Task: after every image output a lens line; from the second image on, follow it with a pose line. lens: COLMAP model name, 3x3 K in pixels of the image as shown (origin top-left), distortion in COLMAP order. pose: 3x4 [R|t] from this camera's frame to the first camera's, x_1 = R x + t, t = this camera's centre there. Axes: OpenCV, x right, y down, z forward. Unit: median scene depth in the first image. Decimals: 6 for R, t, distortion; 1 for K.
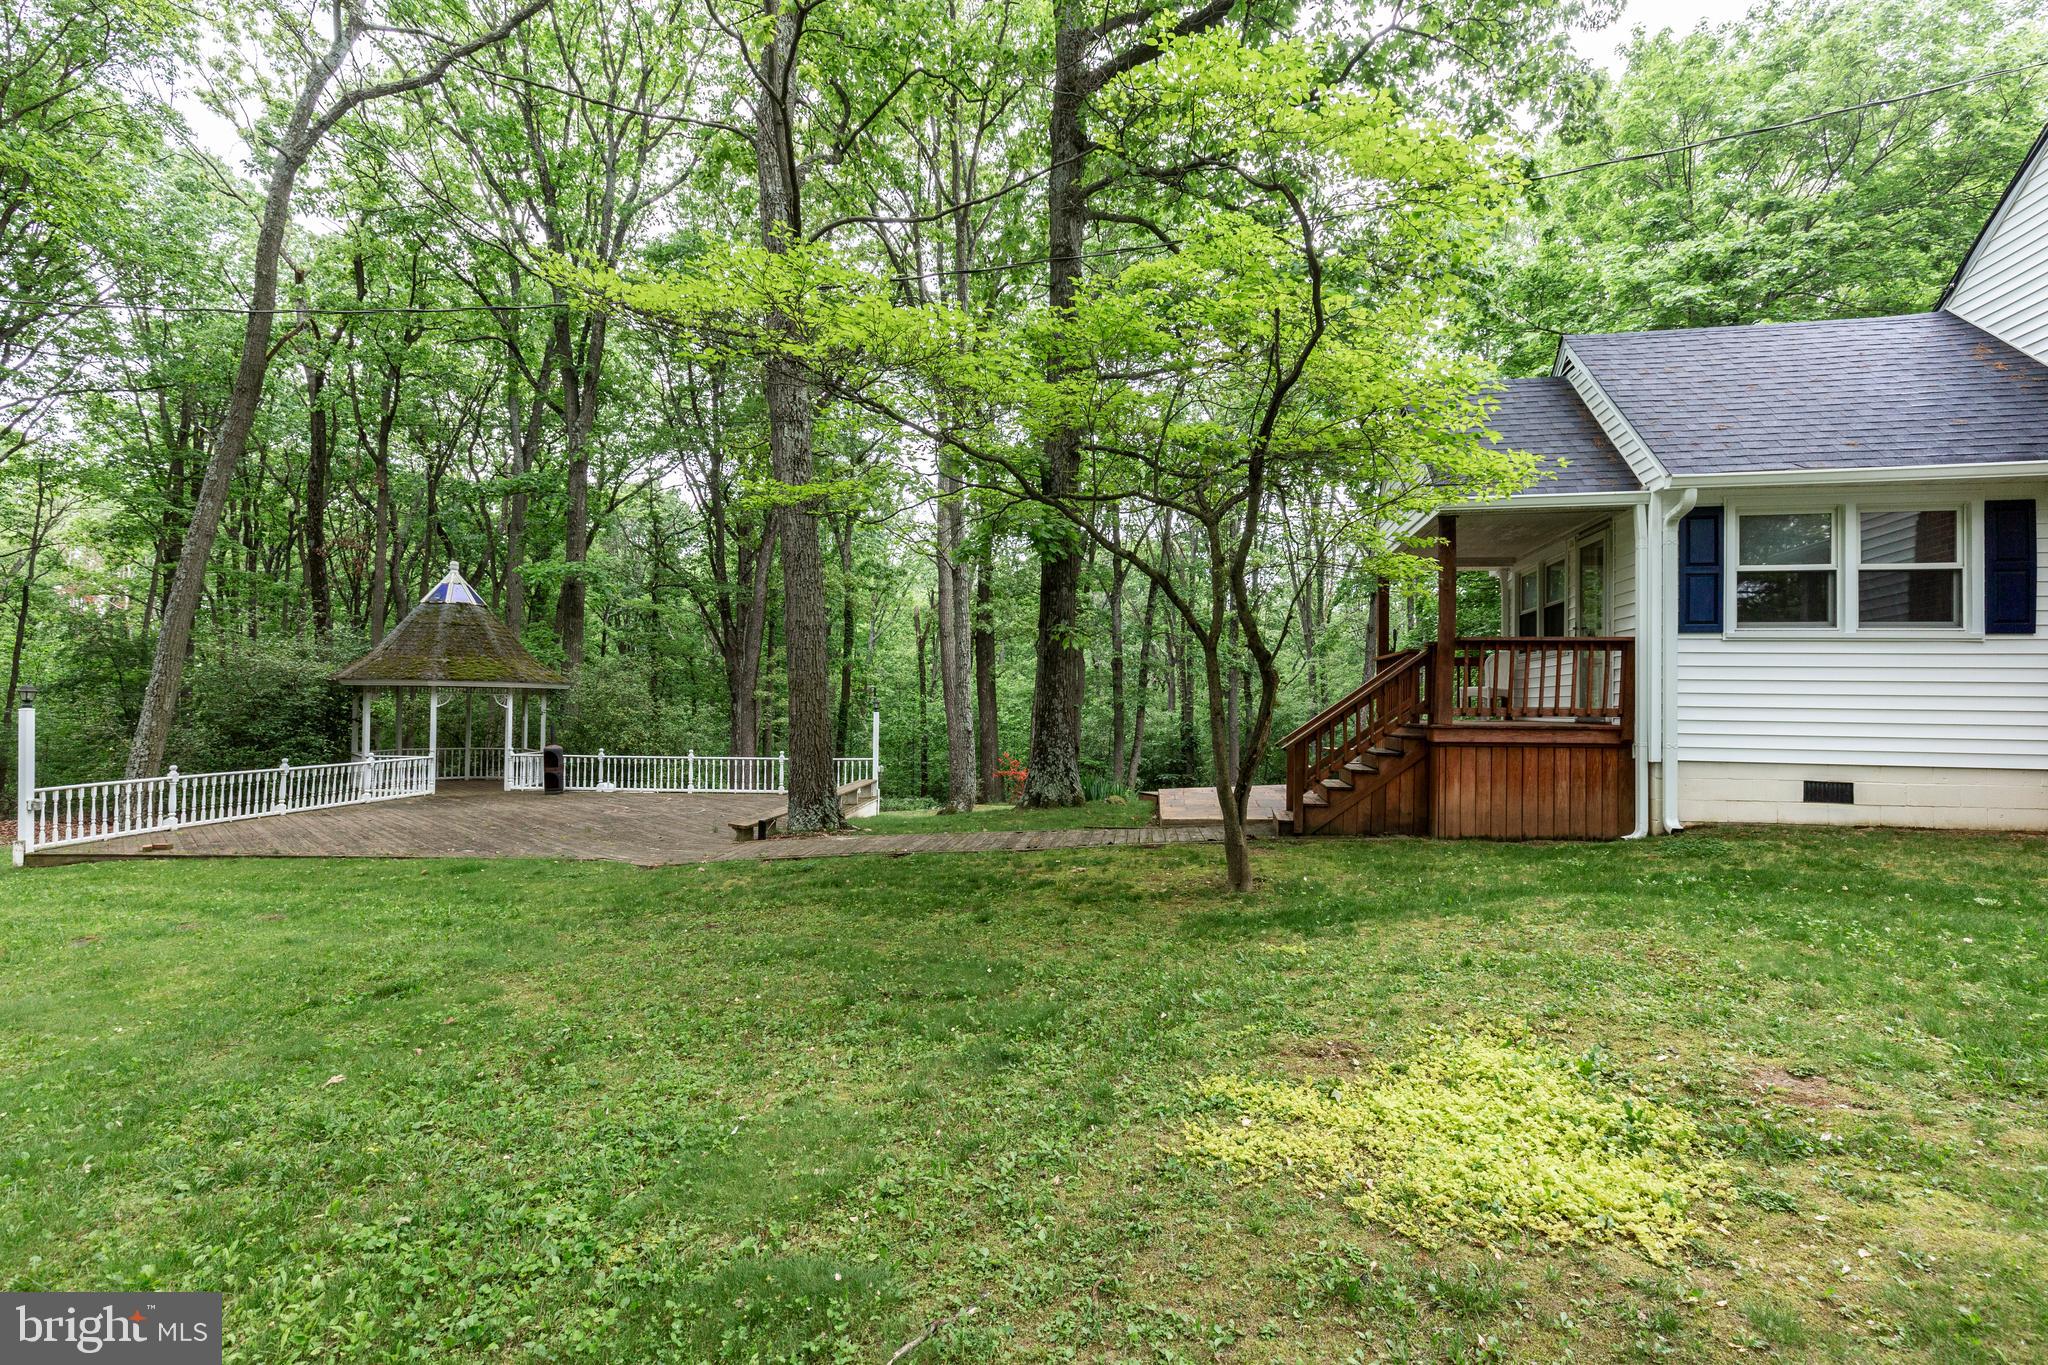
lens RADIAL K [[935.1, 0, 1042.6], [0, 935.1, 701.1], [0, 0, 1]] dist [0.011085, -0.002111]
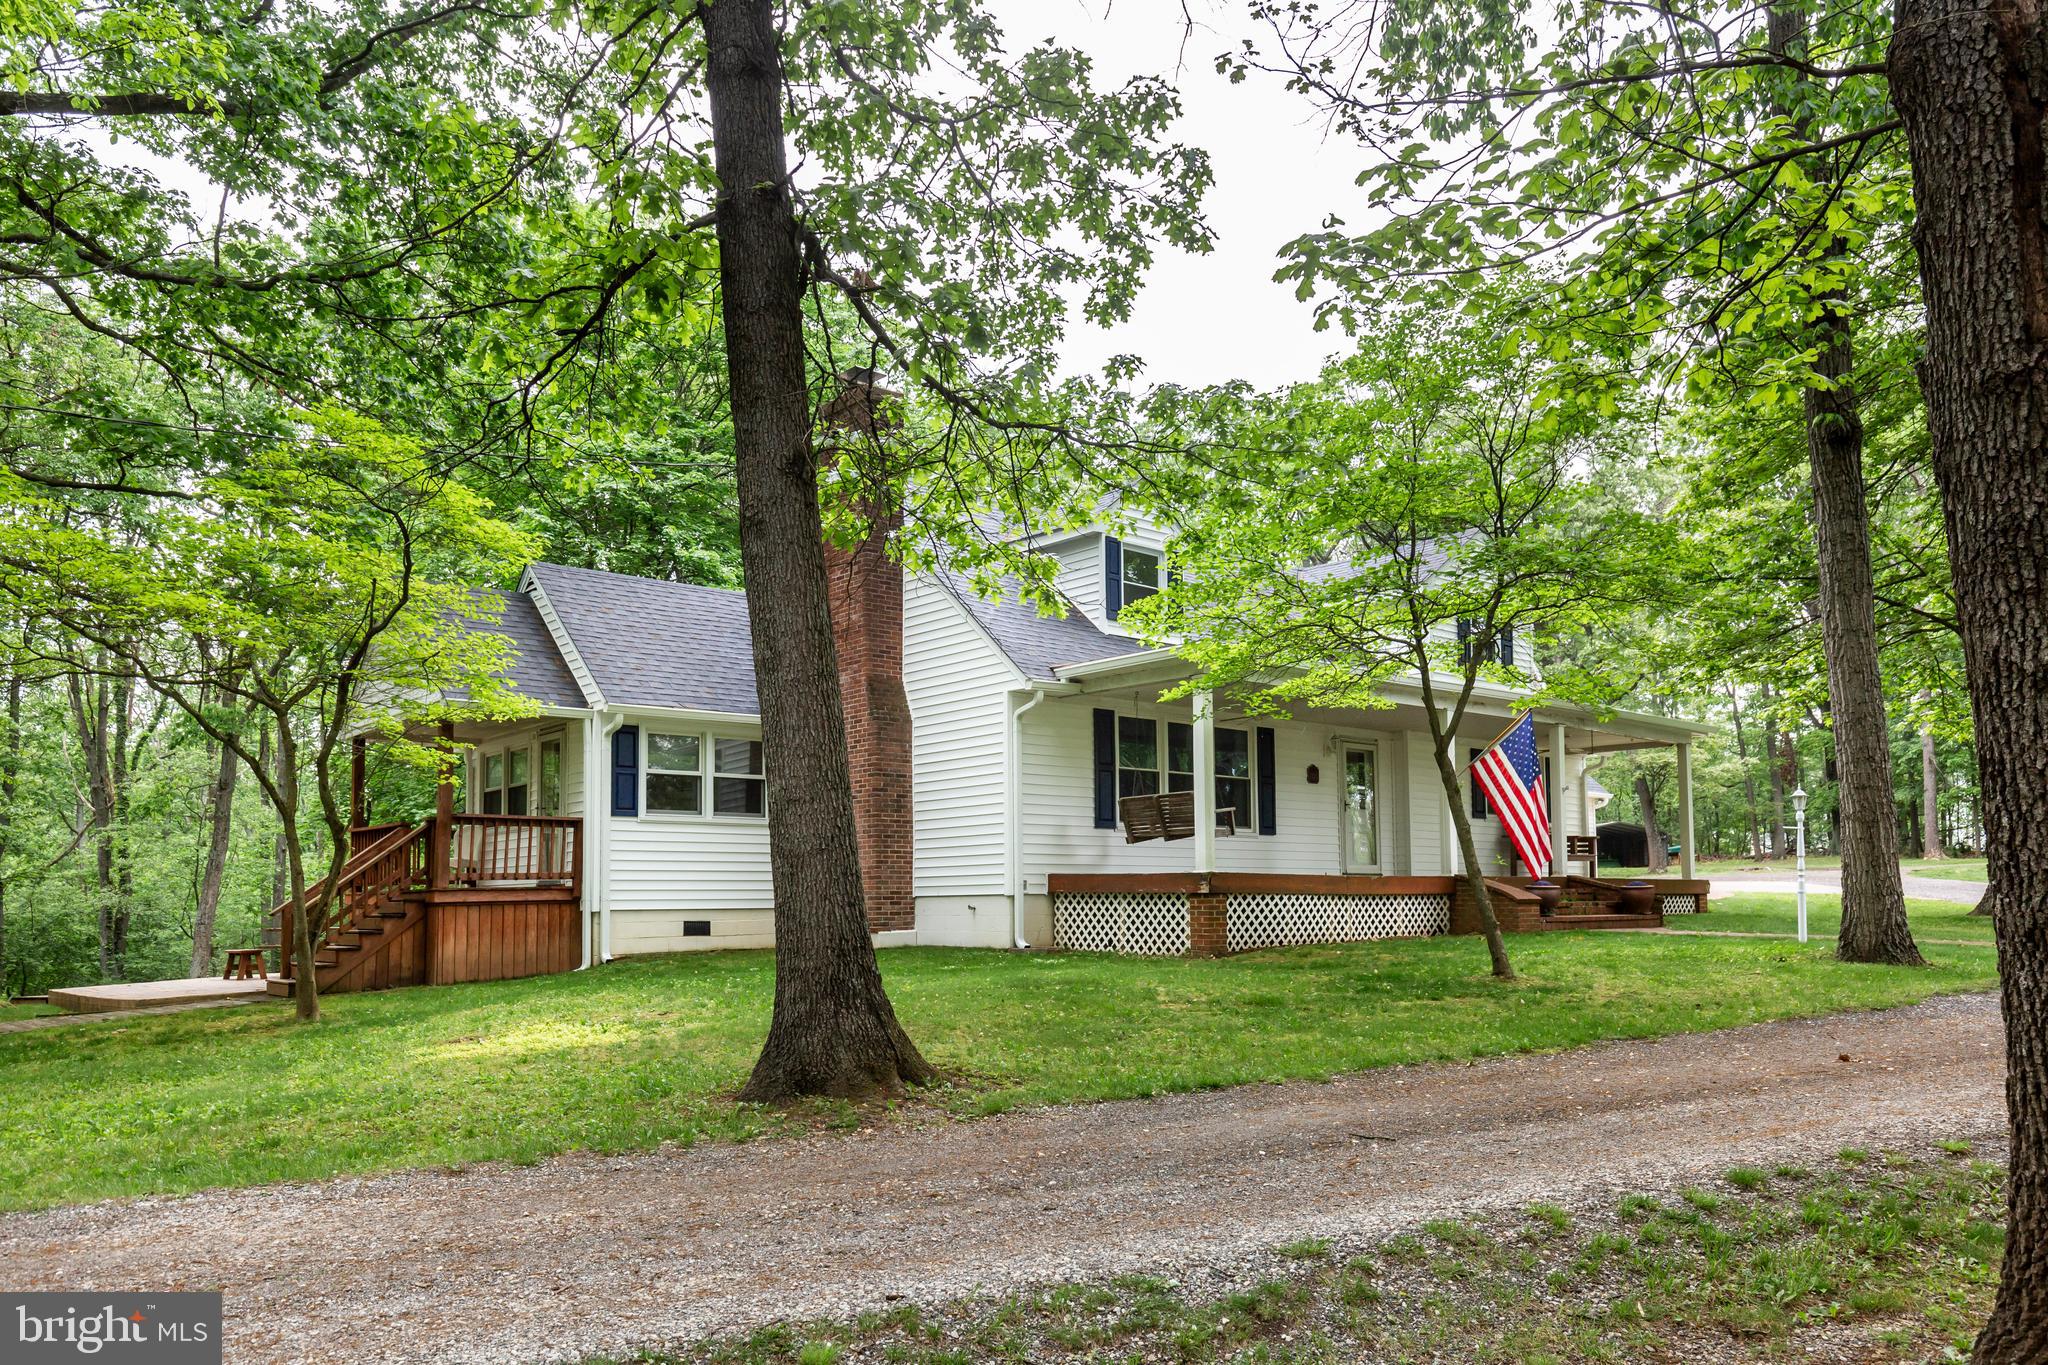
lens RADIAL K [[1446.1, 0, 1039.8], [0, 1446.1, 699.6], [0, 0, 1]] dist [-0.044111, -0.002686]
pose [[0.622532, 0.081949, 0.778292, -0.552733], [0.024307, 0.991998, -0.123893, 0.032844], [-0.782217, 0.096046, 0.615558, -0.757934]]
